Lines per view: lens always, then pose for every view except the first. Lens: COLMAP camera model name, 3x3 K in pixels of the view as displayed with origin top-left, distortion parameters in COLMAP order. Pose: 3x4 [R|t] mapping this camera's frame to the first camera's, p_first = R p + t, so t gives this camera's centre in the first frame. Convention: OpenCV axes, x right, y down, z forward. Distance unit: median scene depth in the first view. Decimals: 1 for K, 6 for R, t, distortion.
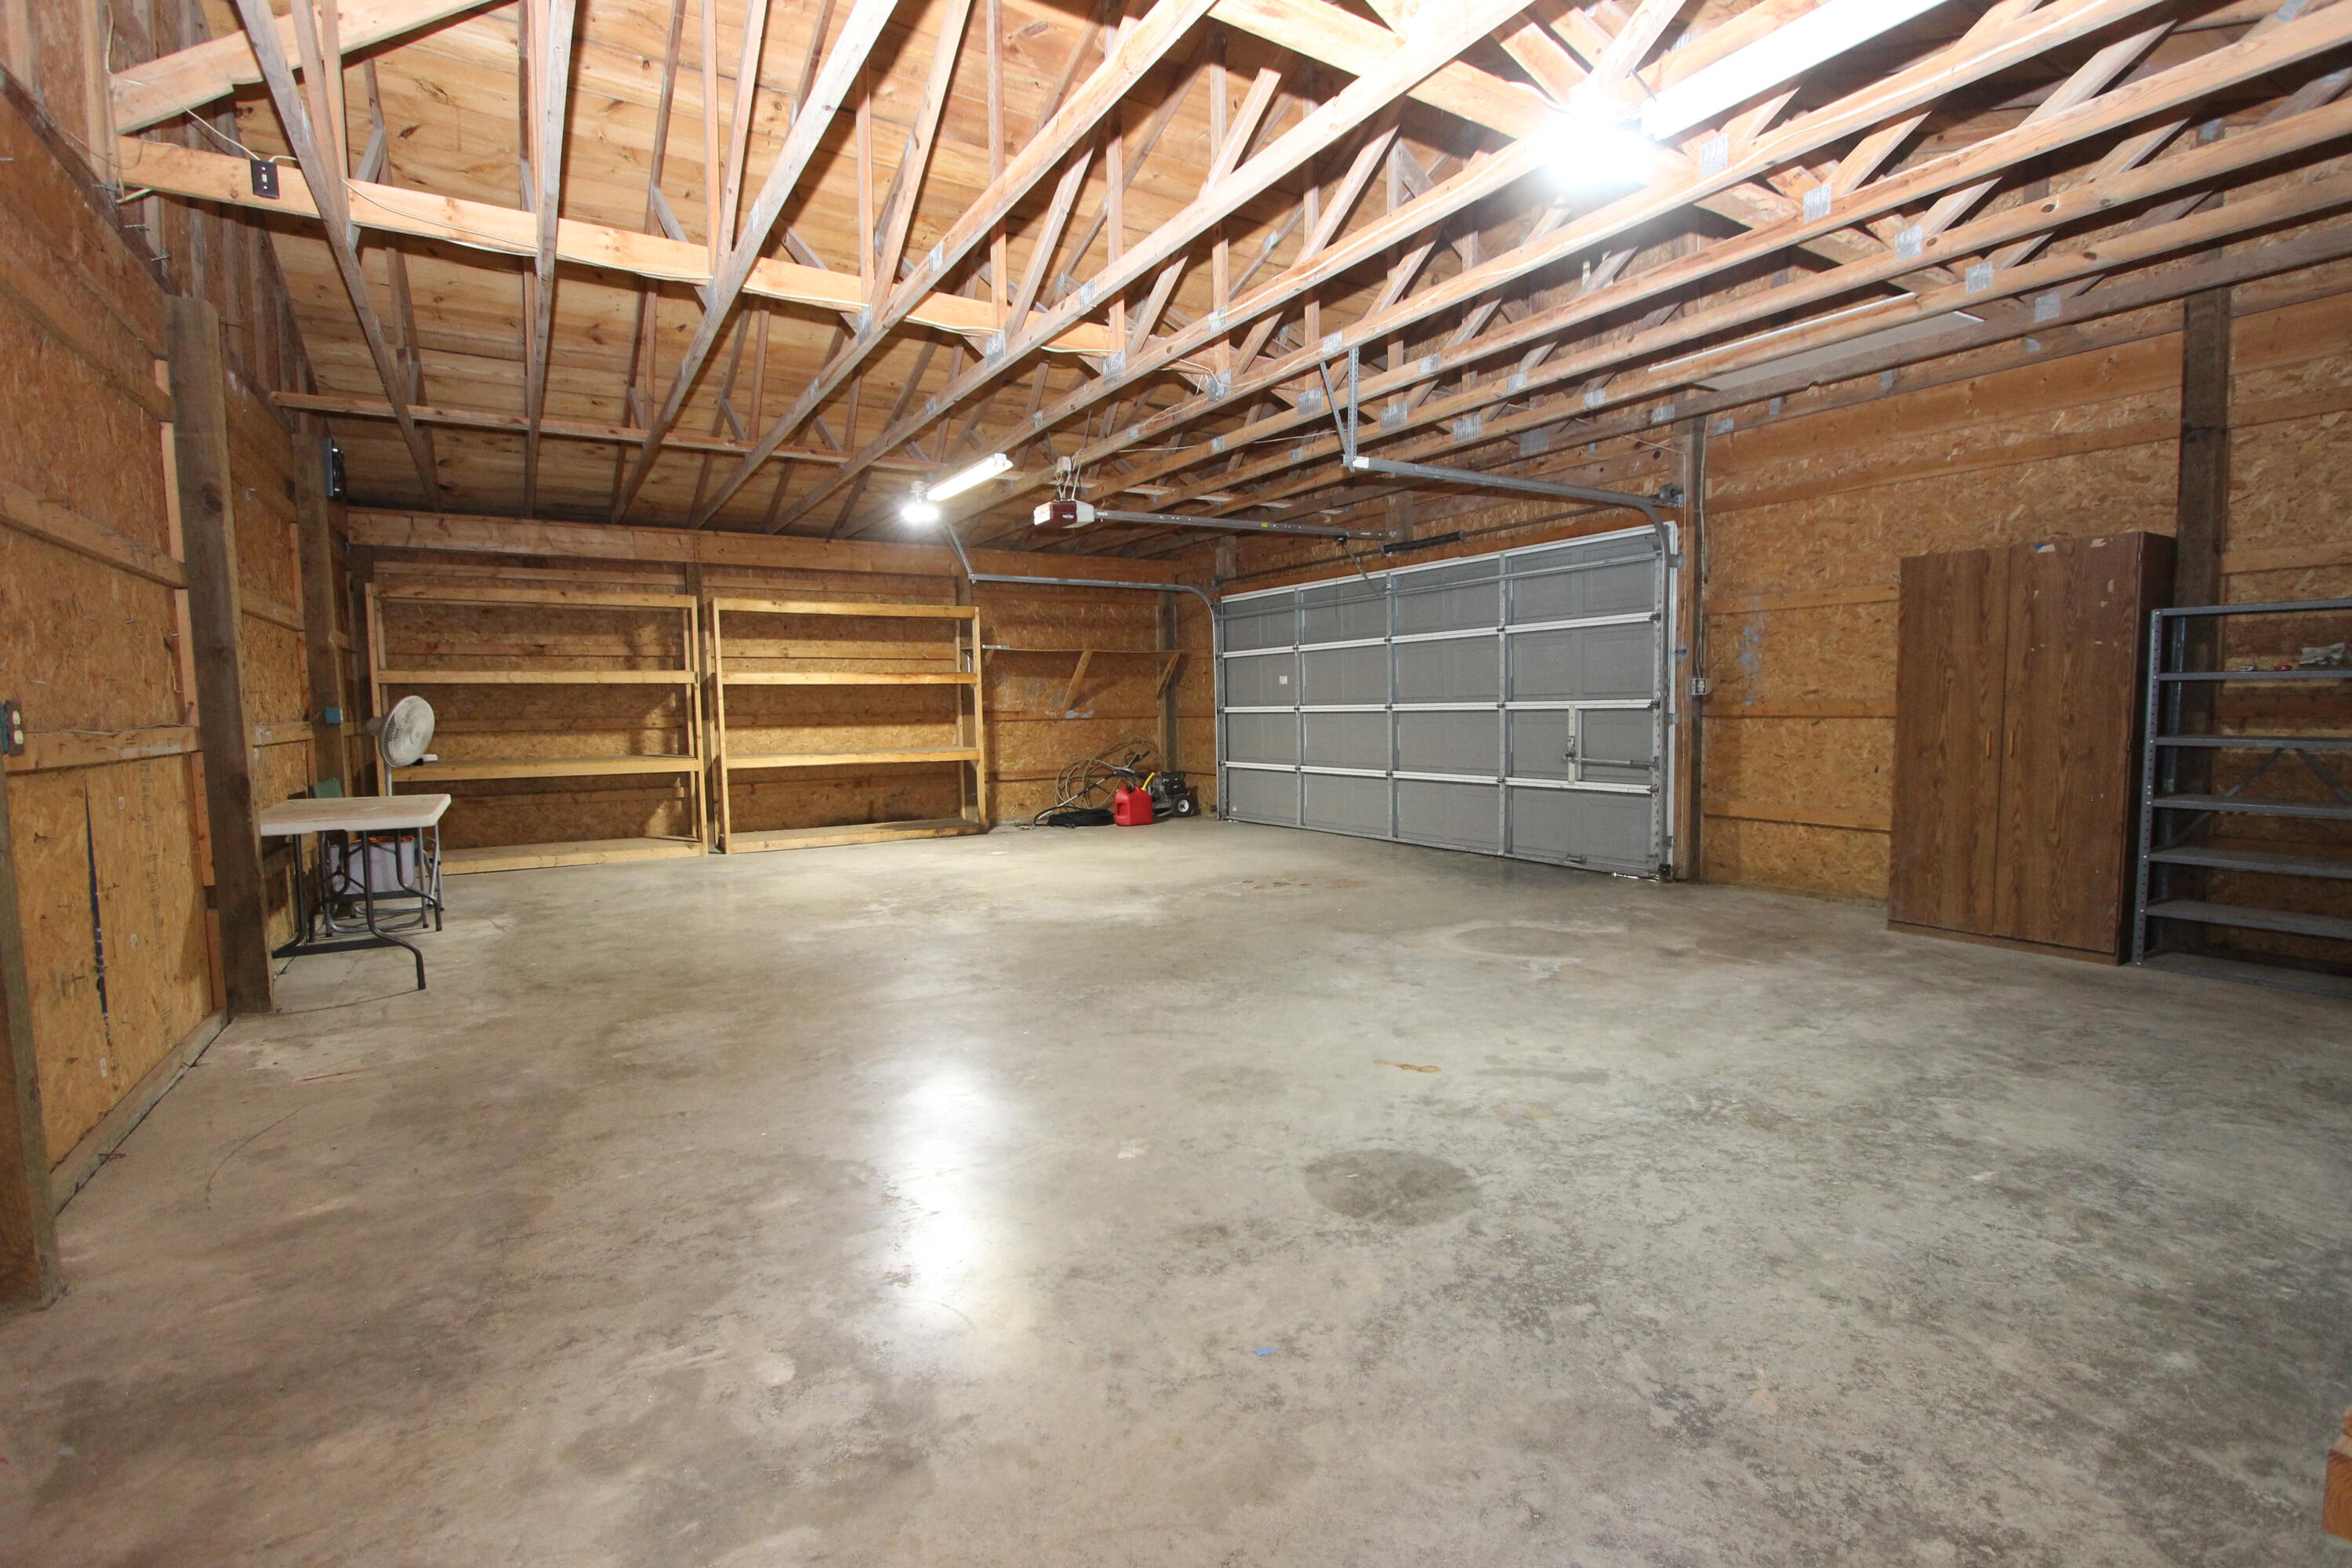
lens RADIAL K [[1076.0, 0, 1189.2], [0, 1076.0, 791.6], [0, 0, 1]] dist [-0.019159, 0.004243]
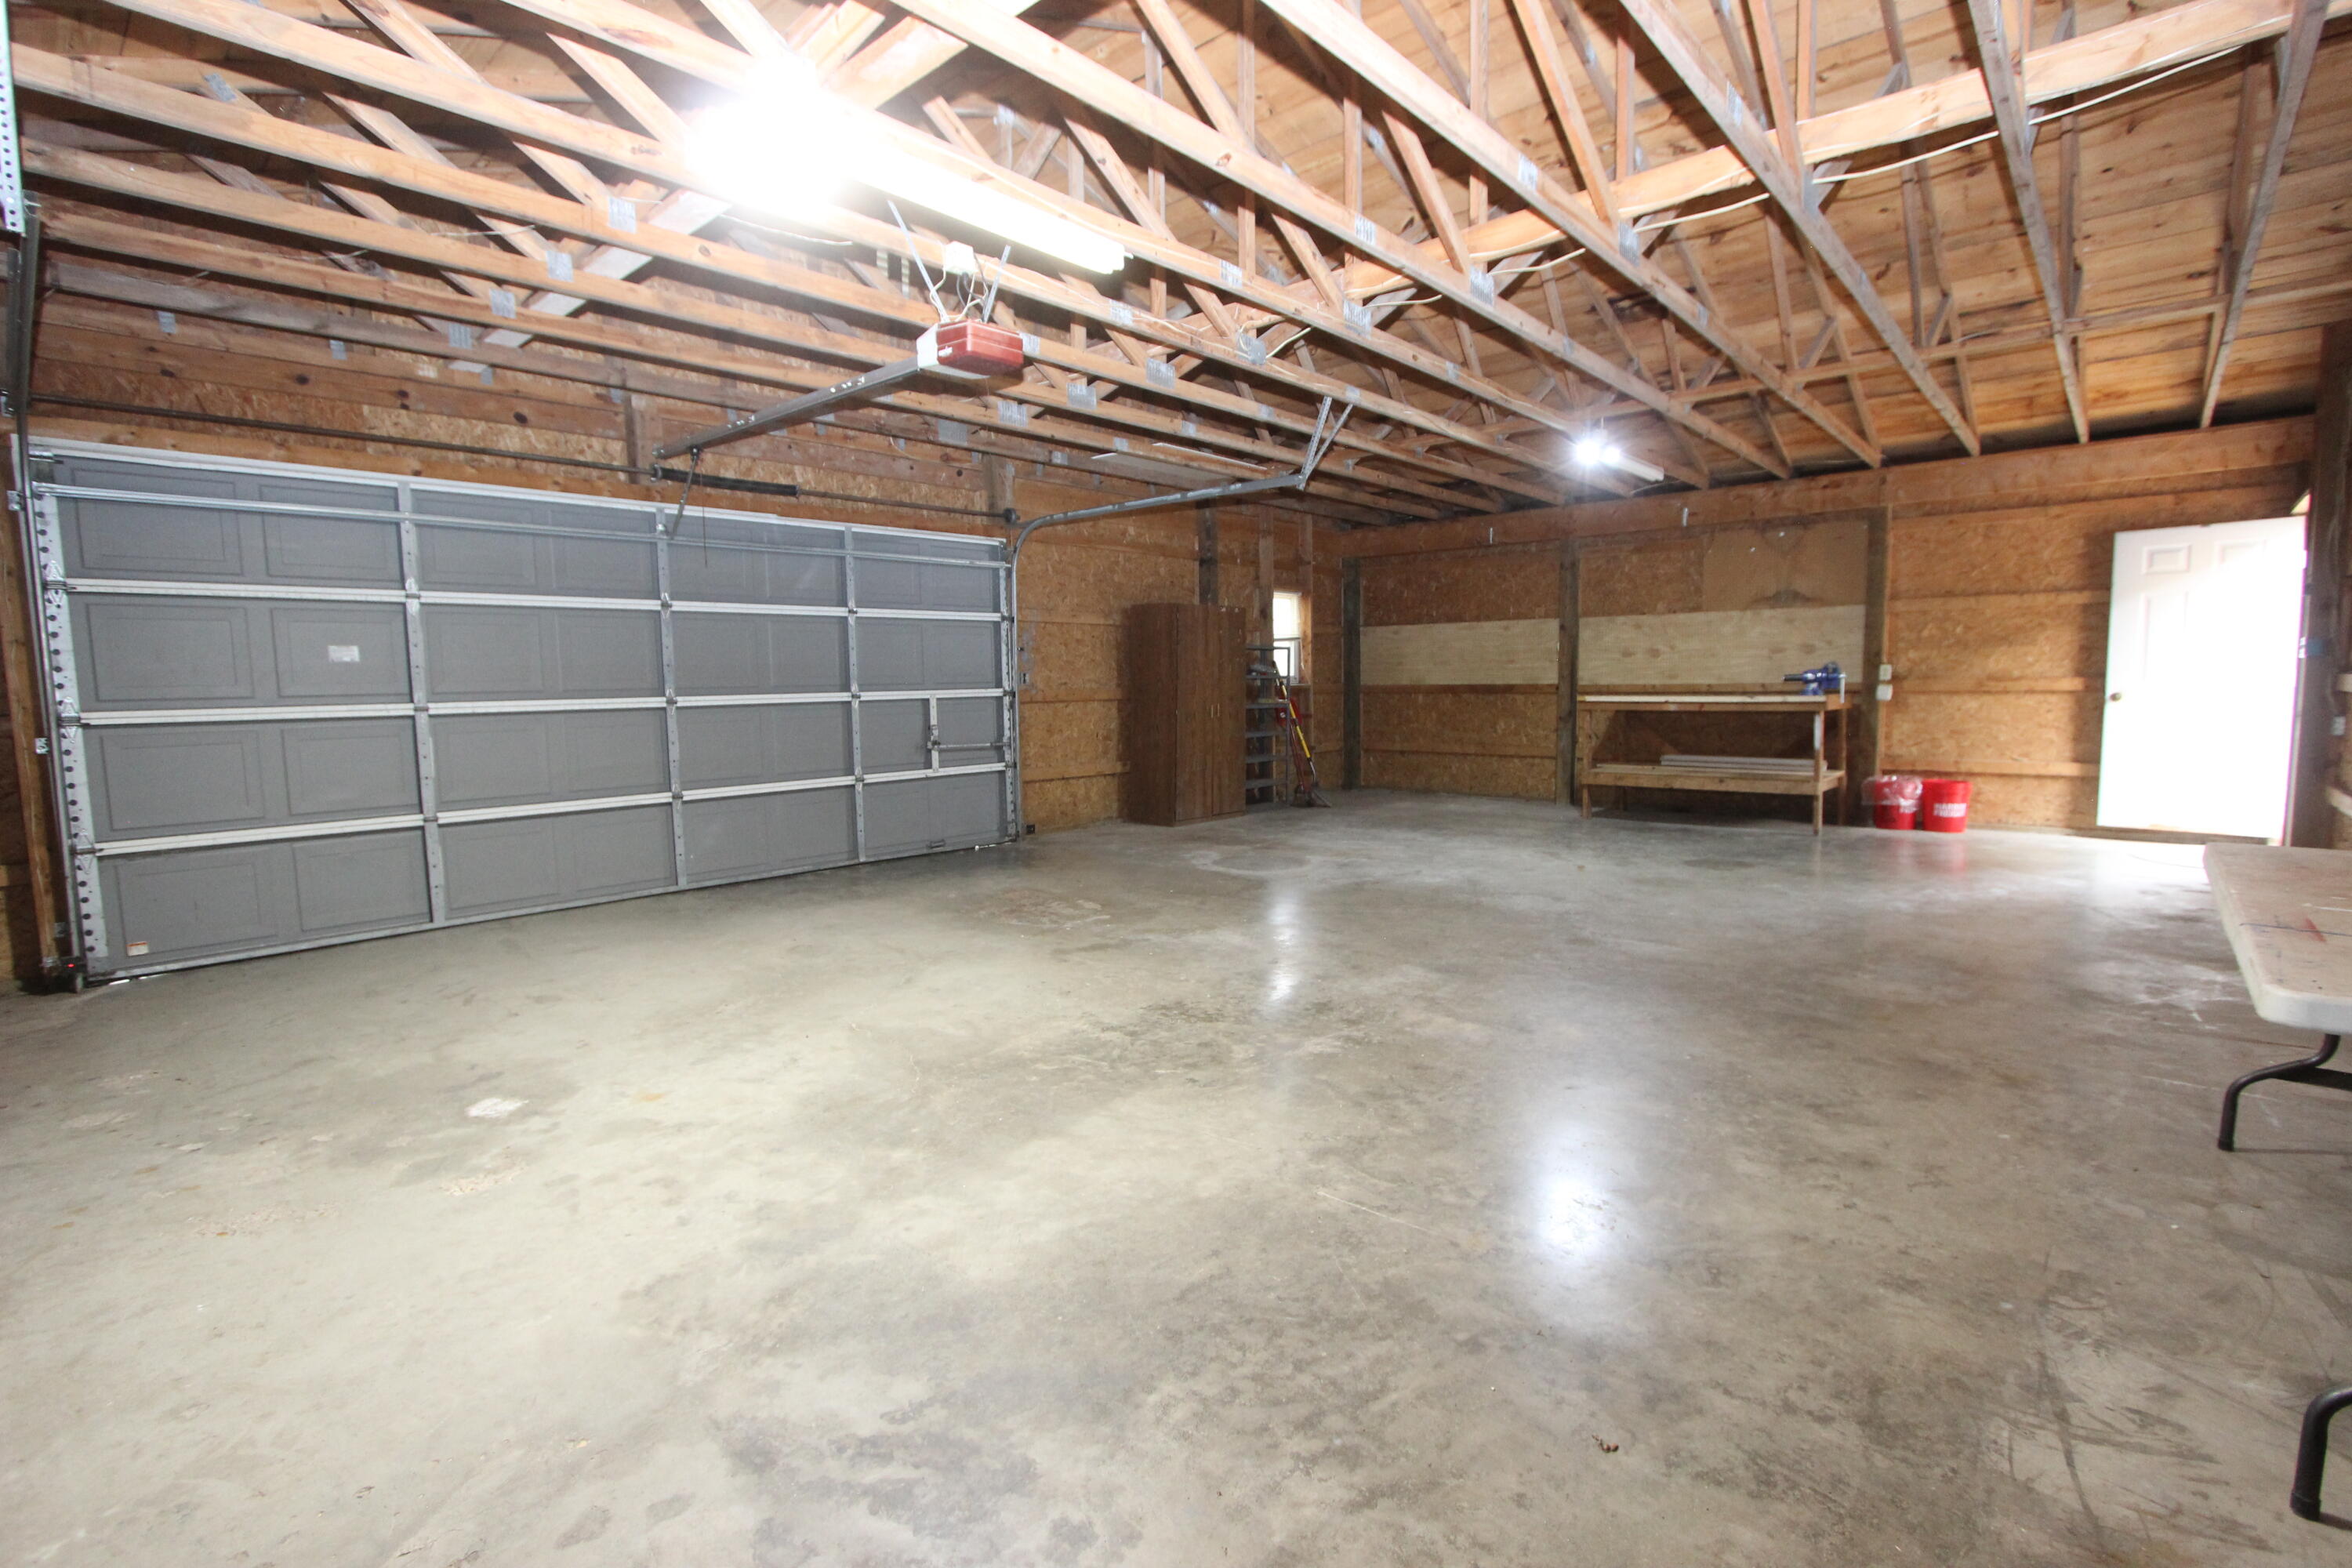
lens RADIAL K [[1076.0, 0, 1185.7], [0, 1076.0, 779.0], [0, 0, 1]] dist [-0.019159, 0.004243]
pose [[-0.276982, -0.064707, 0.958694, -0.583499], [0.097369, 0.990704, 0.094999, -0.062903], [-0.955929, 0.119660, -0.268106, 0.883730]]
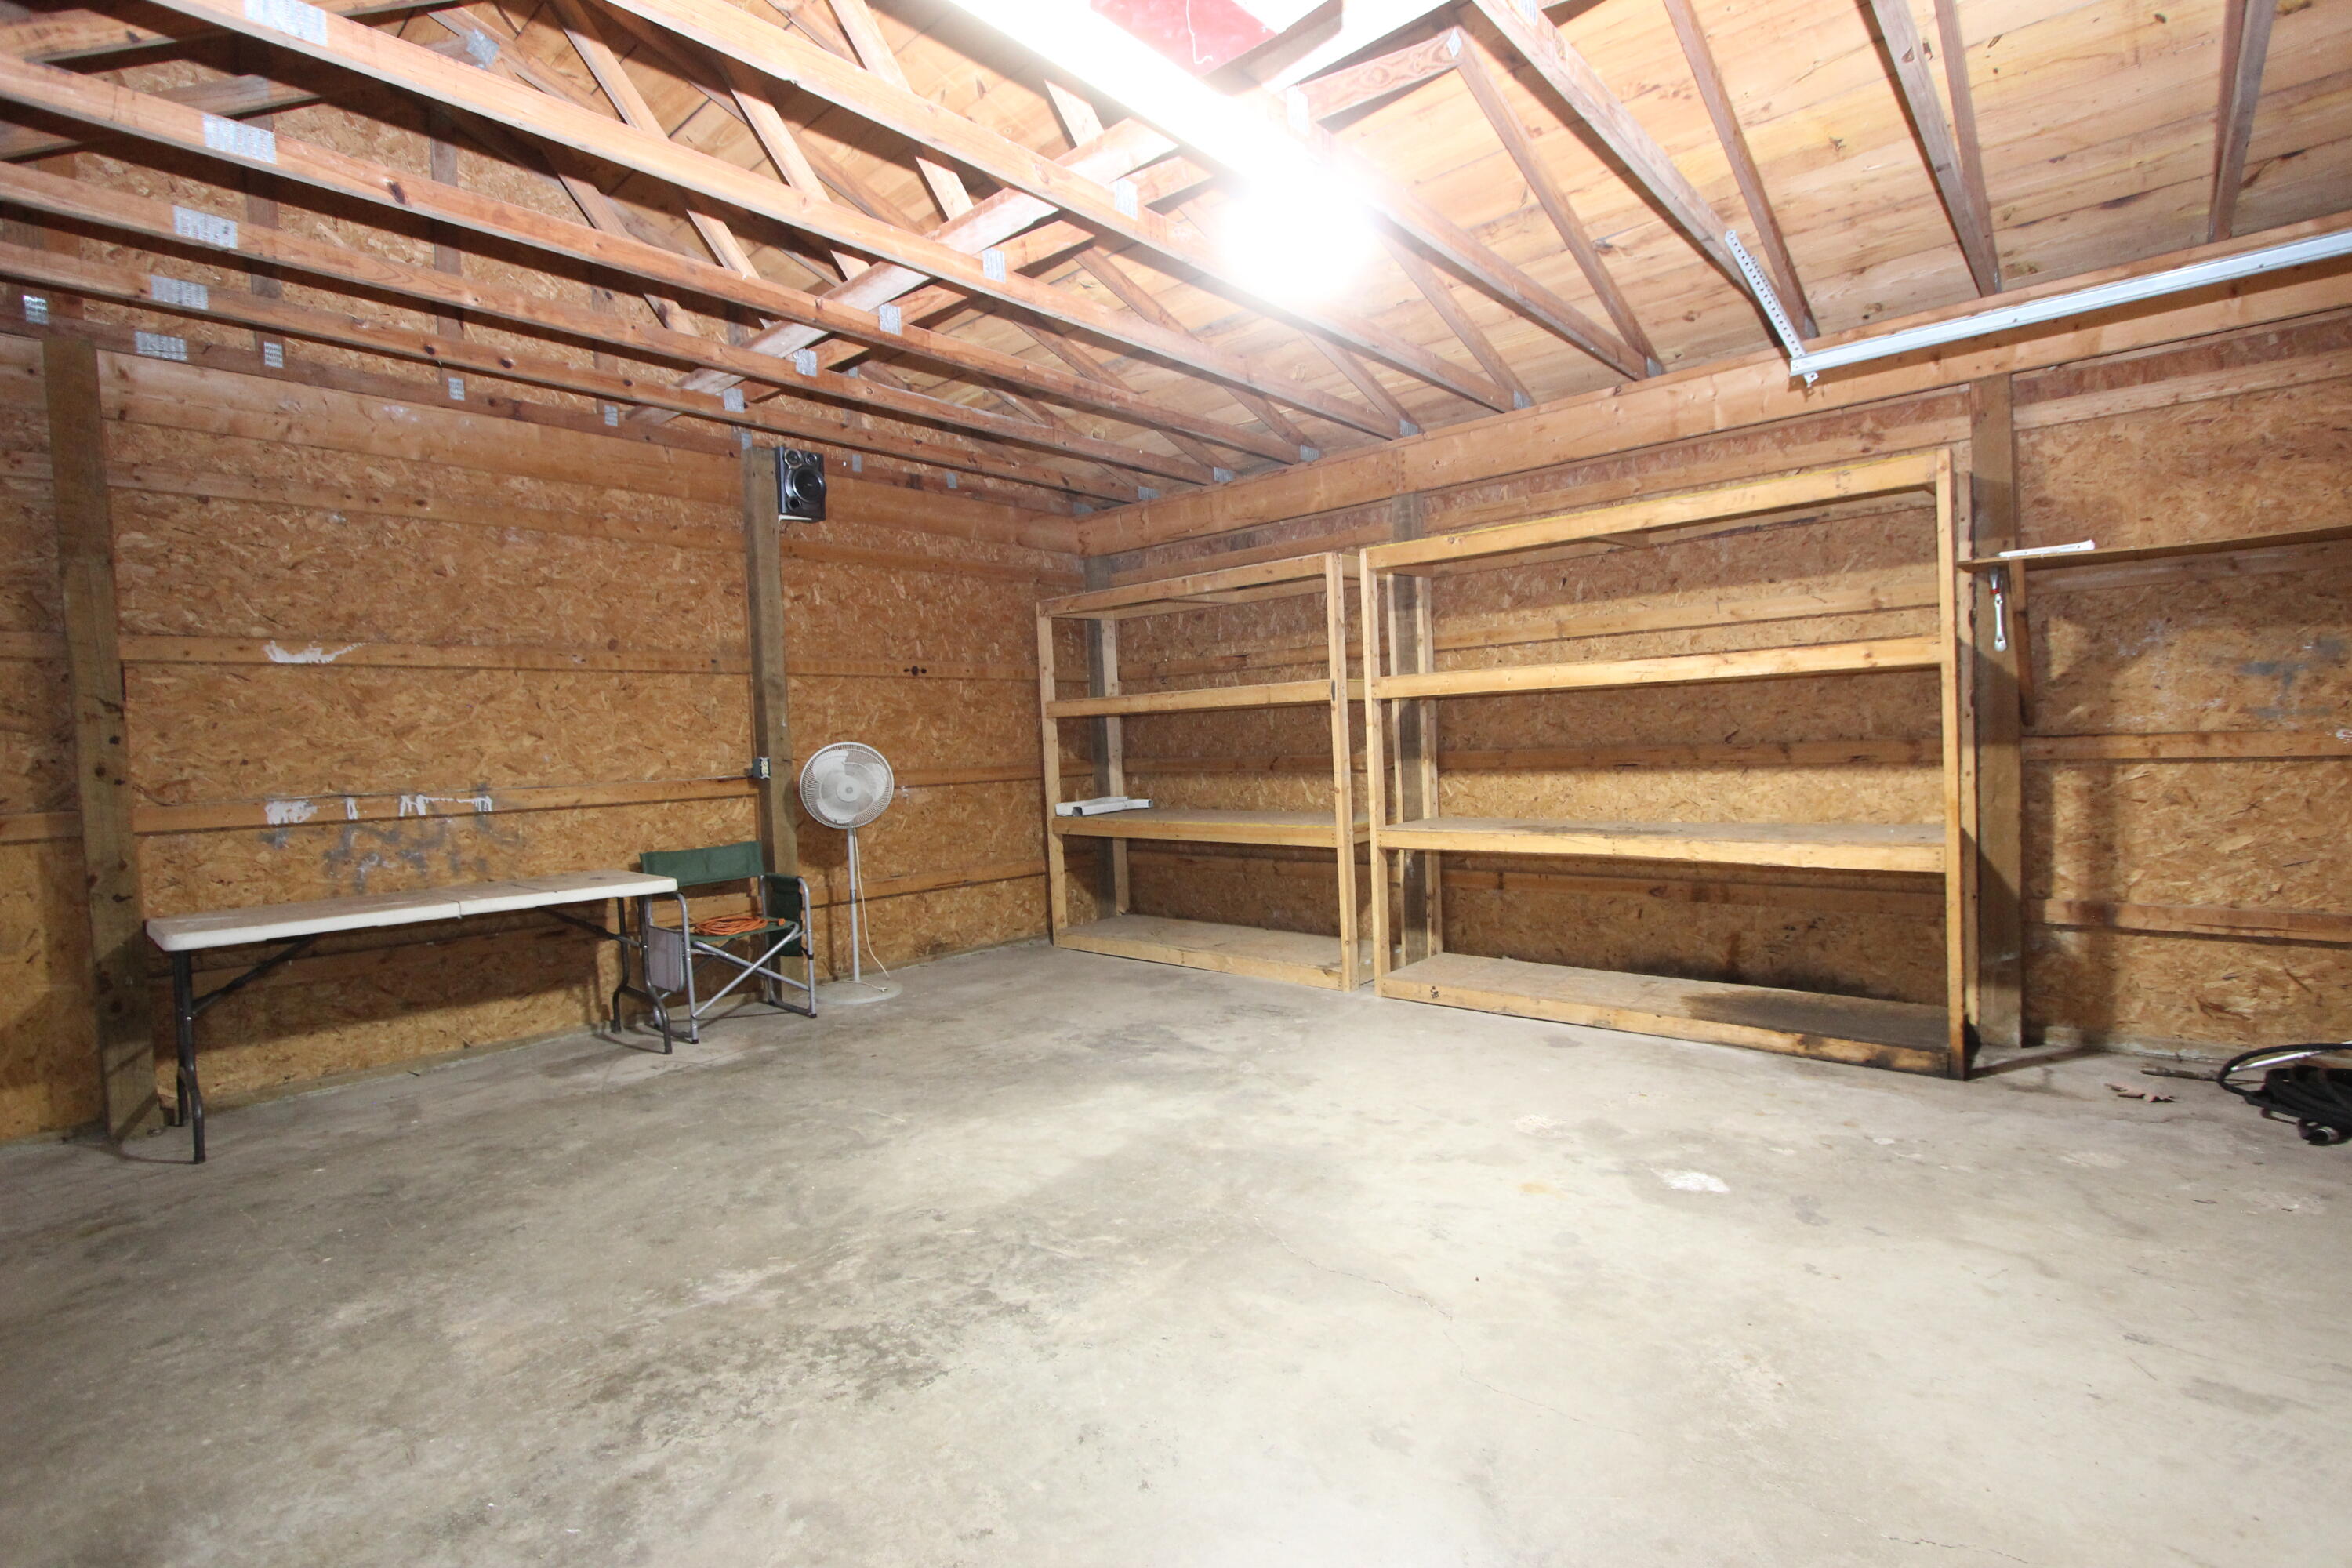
lens RADIAL K [[1076.0, 0, 1180.3], [0, 1076.0, 782.2], [0, 0, 1]] dist [-0.019159, 0.004243]
pose [[0.271939, 0.038496, -0.961544, 0.093245], [-0.042712, 0.998698, 0.027904, -0.069961], [0.961366, 0.033481, 0.273229, 0.771734]]
